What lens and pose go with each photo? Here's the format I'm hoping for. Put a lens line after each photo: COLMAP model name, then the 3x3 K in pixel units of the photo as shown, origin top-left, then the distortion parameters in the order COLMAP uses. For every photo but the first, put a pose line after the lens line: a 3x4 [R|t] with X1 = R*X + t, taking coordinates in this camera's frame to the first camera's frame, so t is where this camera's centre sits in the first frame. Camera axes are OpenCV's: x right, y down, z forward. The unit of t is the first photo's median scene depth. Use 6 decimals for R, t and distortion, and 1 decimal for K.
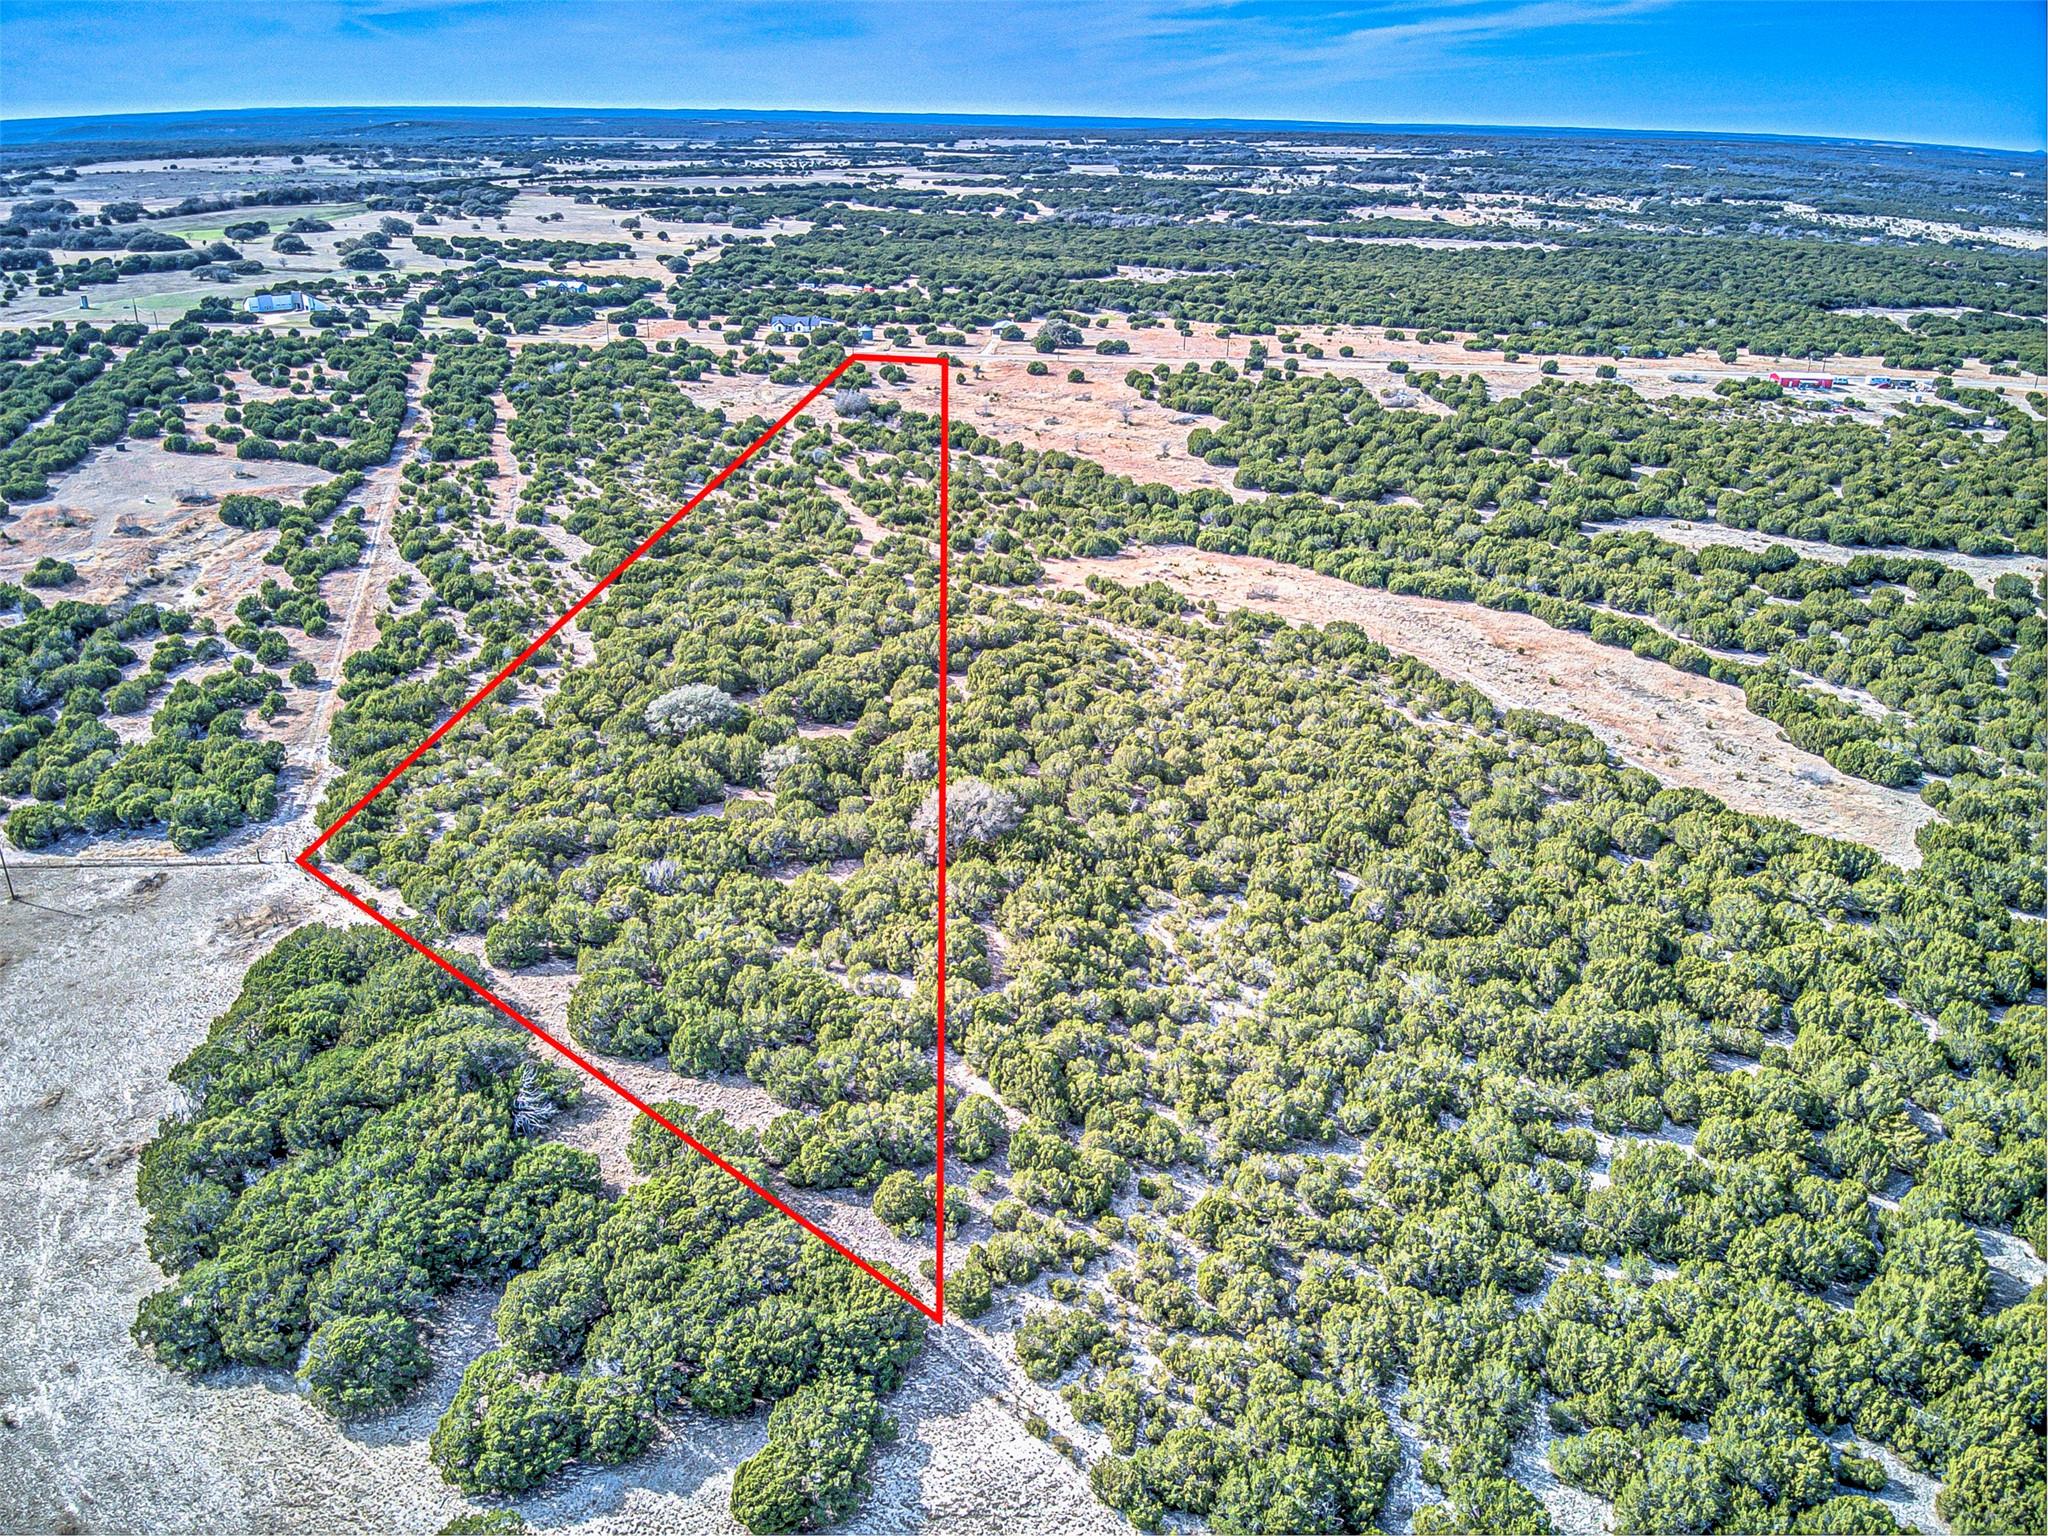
lens RADIAL K [[1488.6, 0, 1022.8], [0, 1488.6, 777.4], [0, 0, 1]] dist [0.093644, -0.190390]
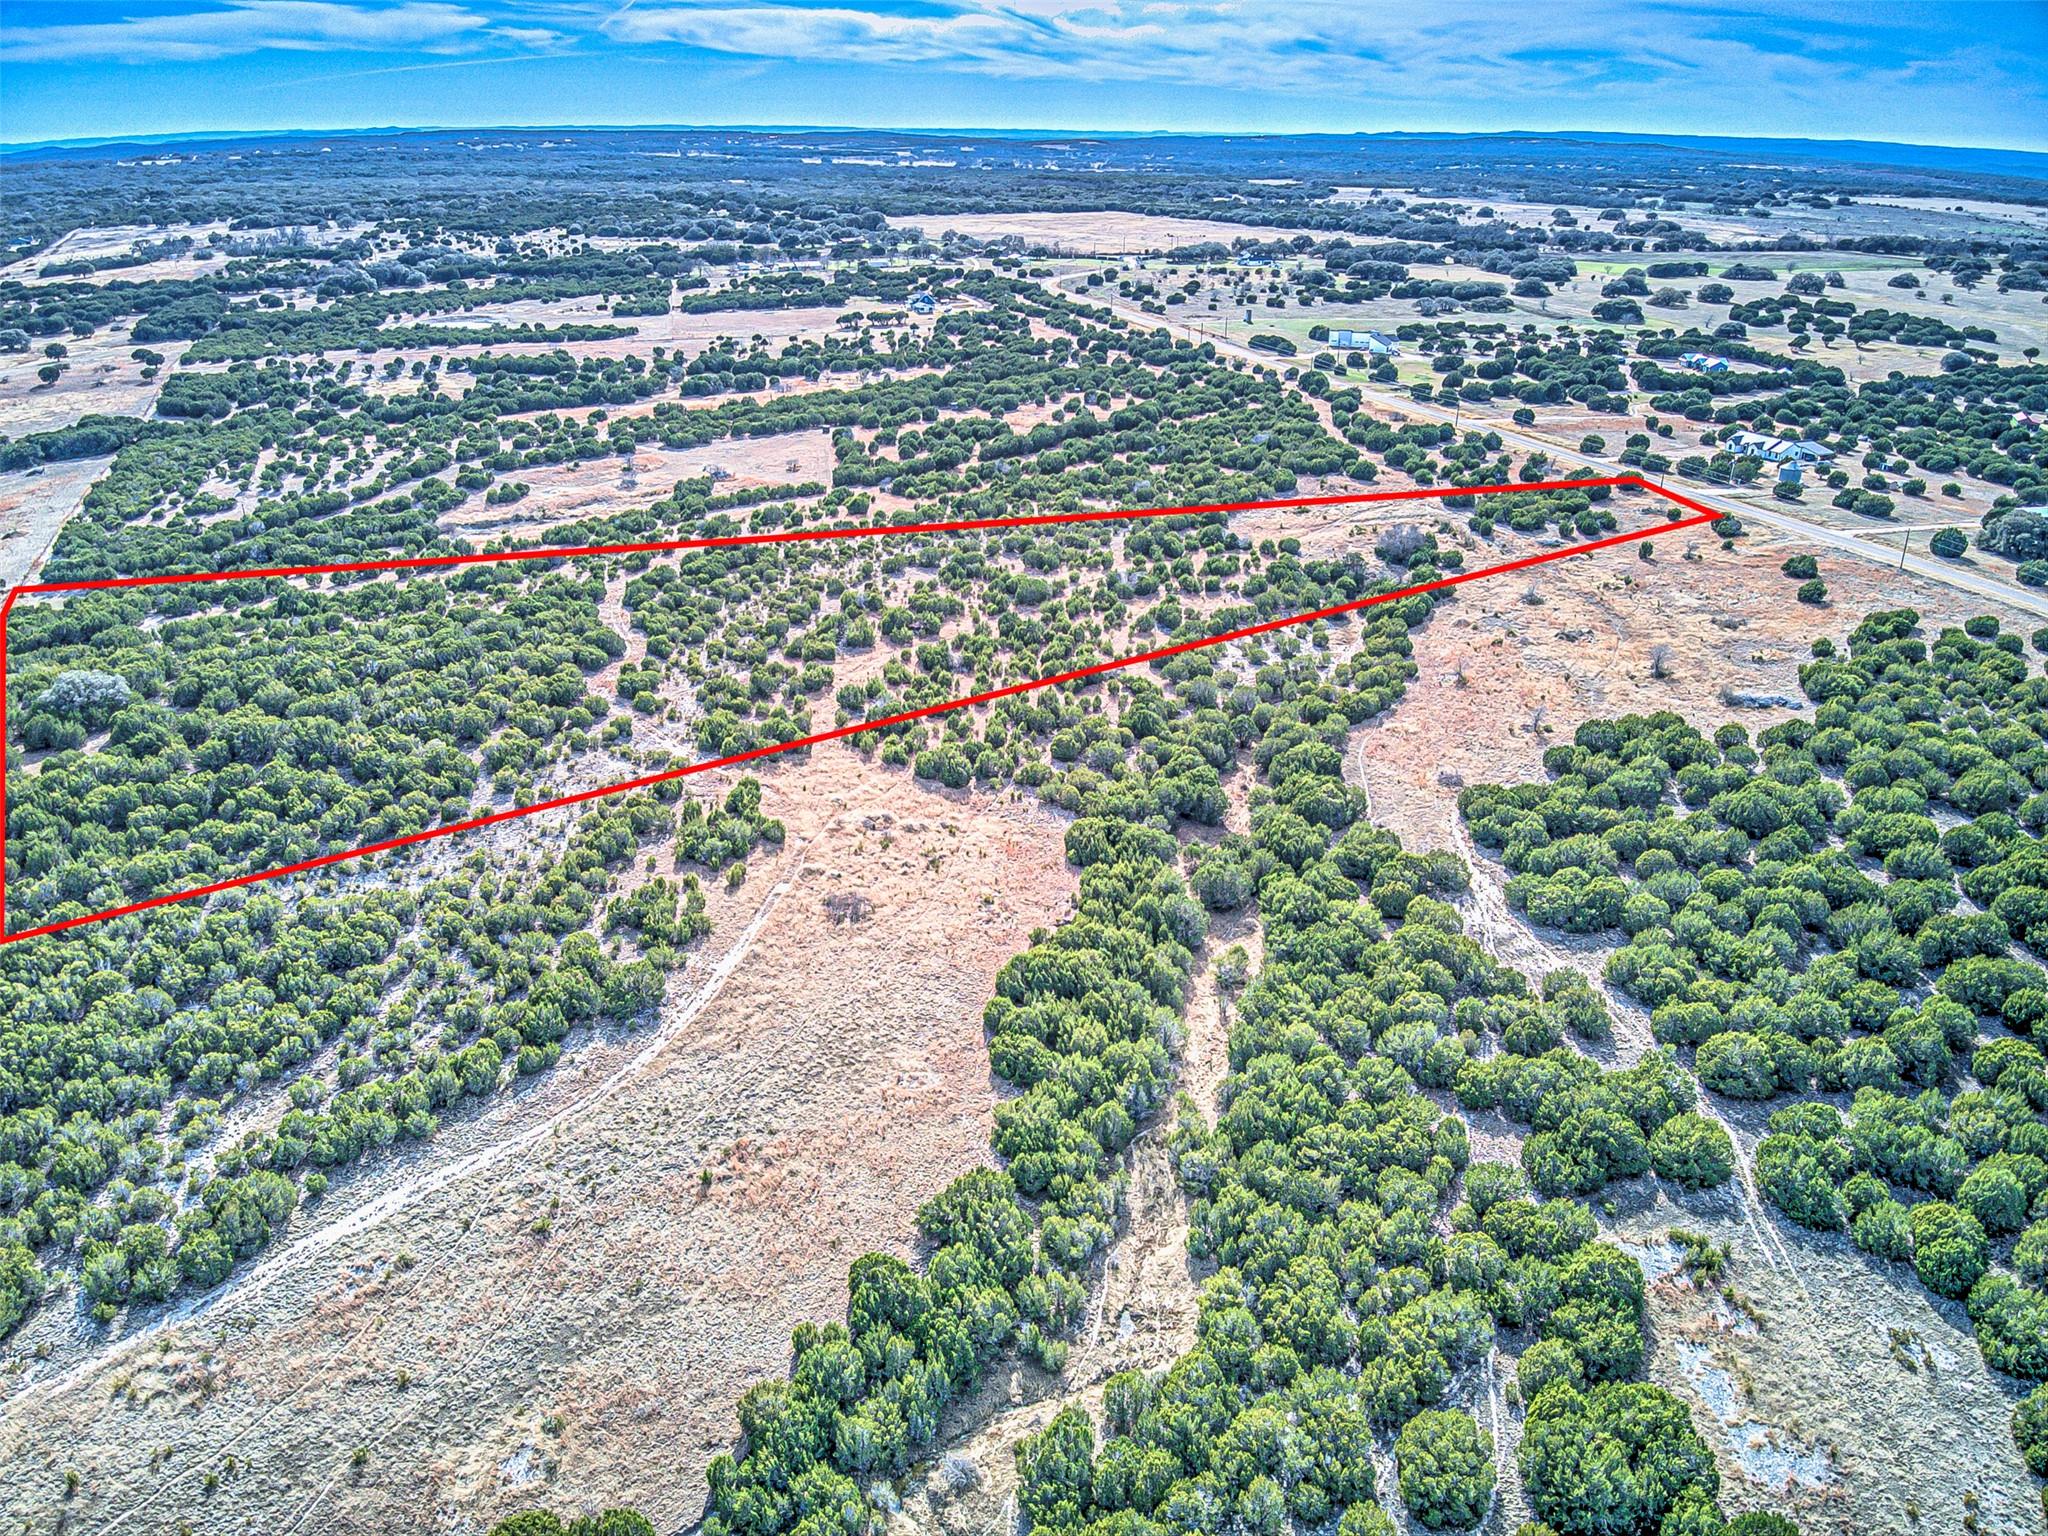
lens RADIAL K [[1488.6, 0, 1022.8], [0, 1488.6, 777.4], [0, 0, 1]] dist [0.093644, -0.190390]
pose [[0.396509, 0.355717, -0.846313, 0.461126], [-0.371972, 0.905066, 0.206138, -0.215092], [0.839296, 0.233069, 0.491184, 0.474875]]
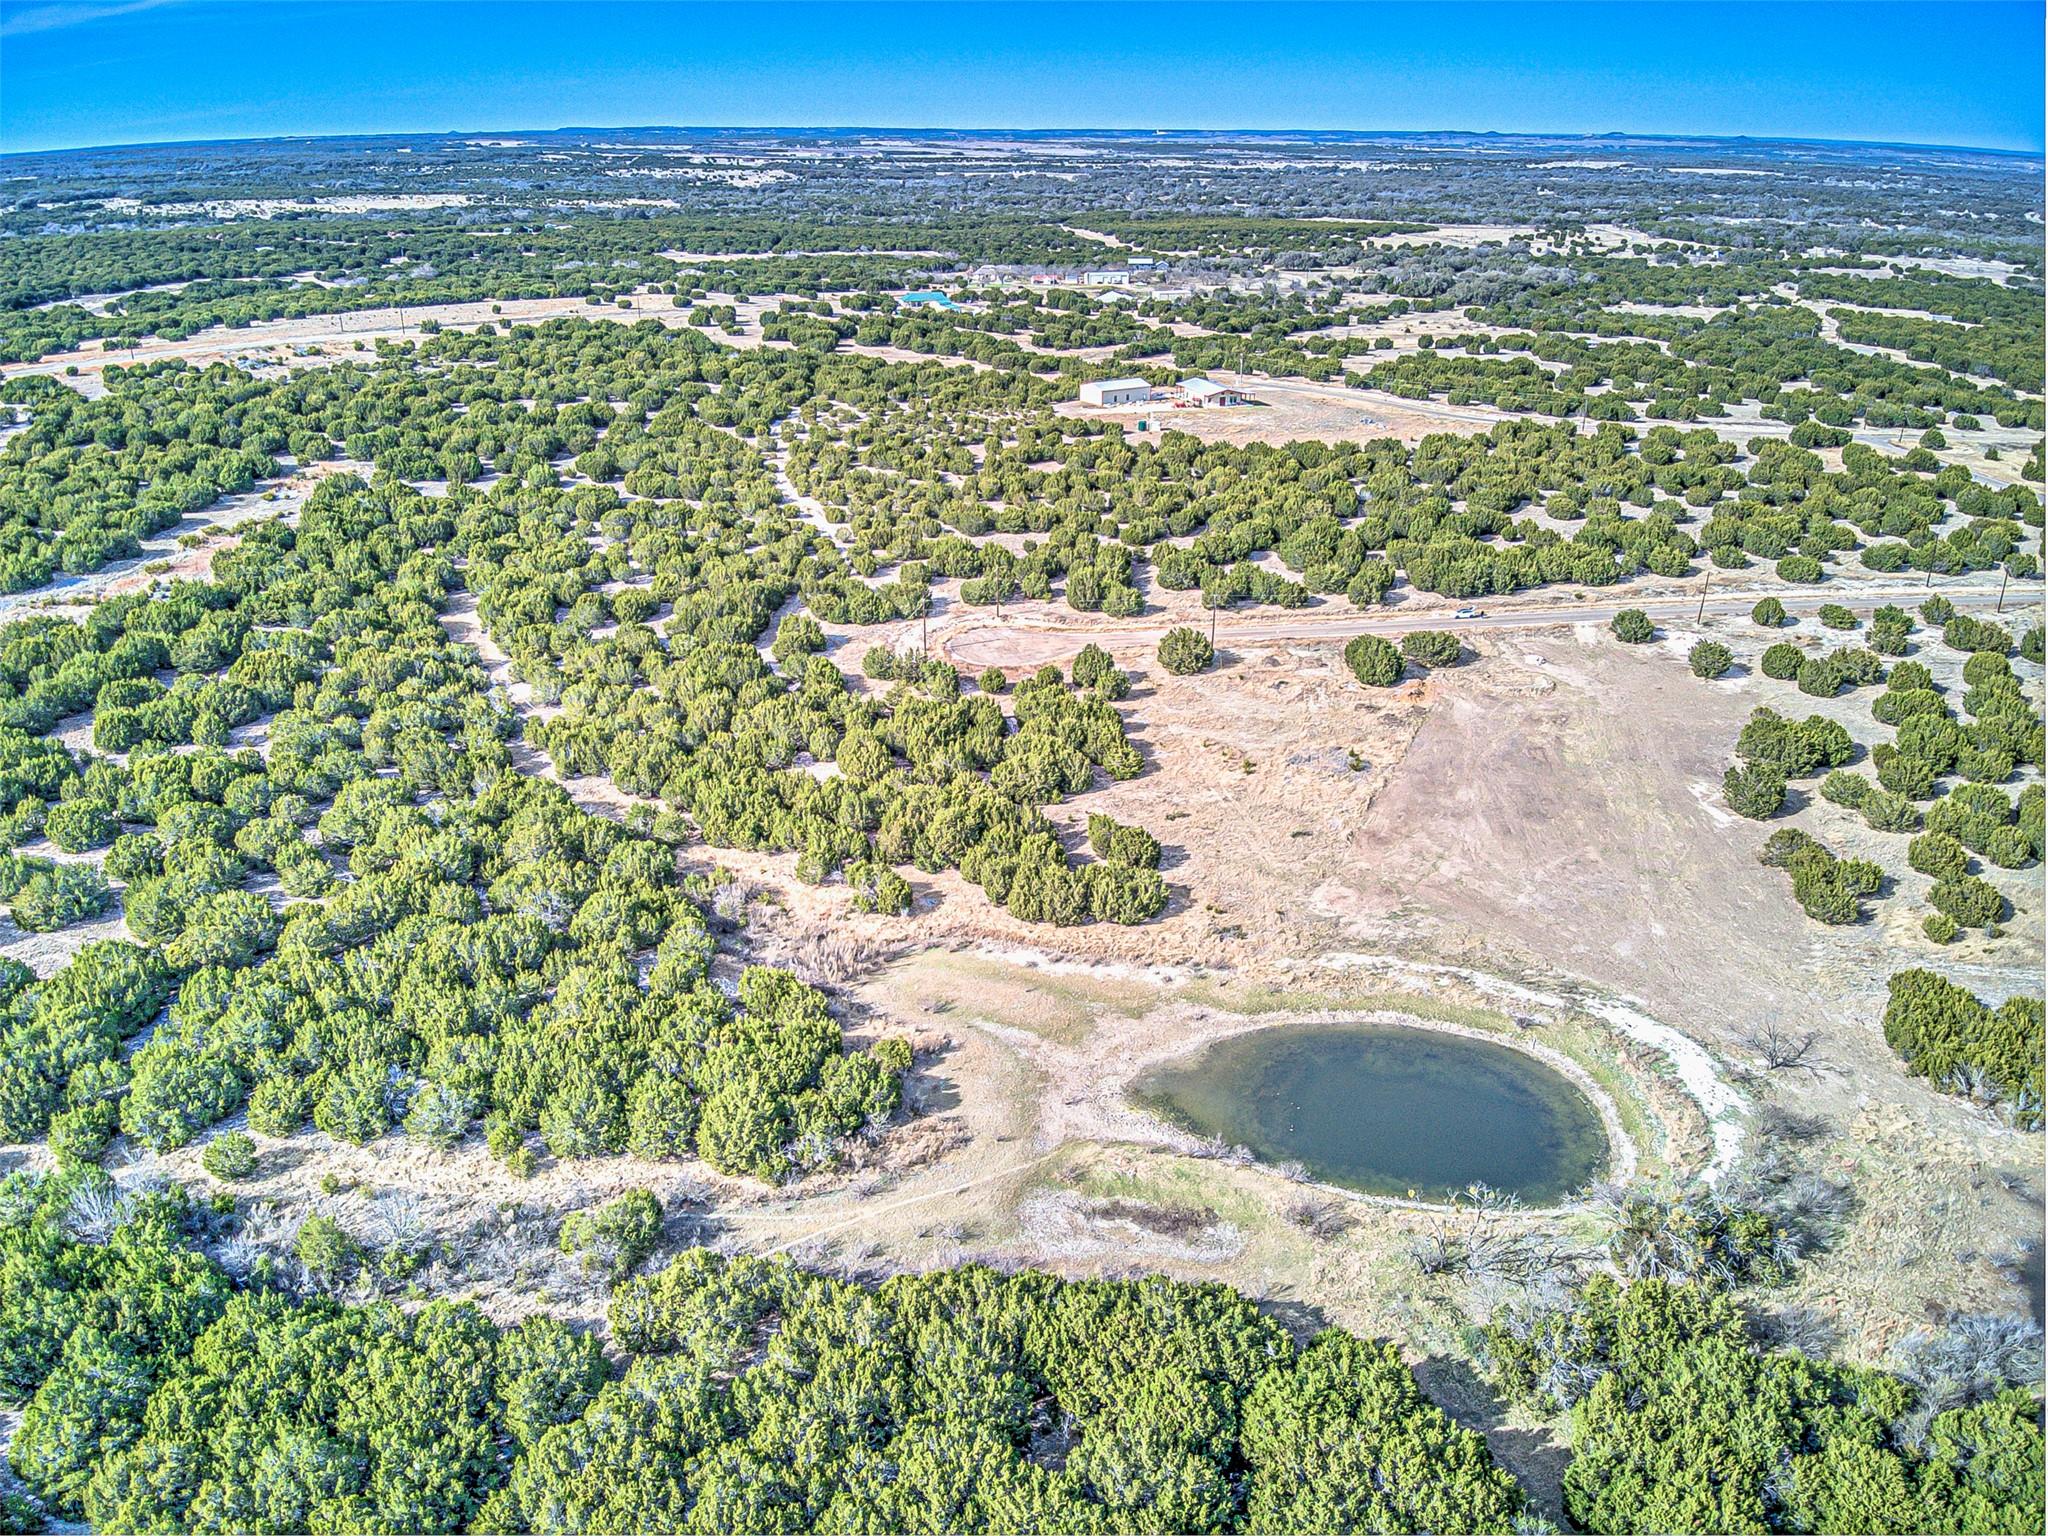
lens RADIAL K [[1488.6, 0, 1022.8], [0, 1488.6, 777.4], [0, 0, 1]] dist [0.093644, -0.190390]
pose [[0.625192, -0.321852, 0.711018, 0.360432], [0.323853, 0.935860, 0.138868, -0.010251], [-0.710108, 0.143446, 0.689325, 0.145905]]
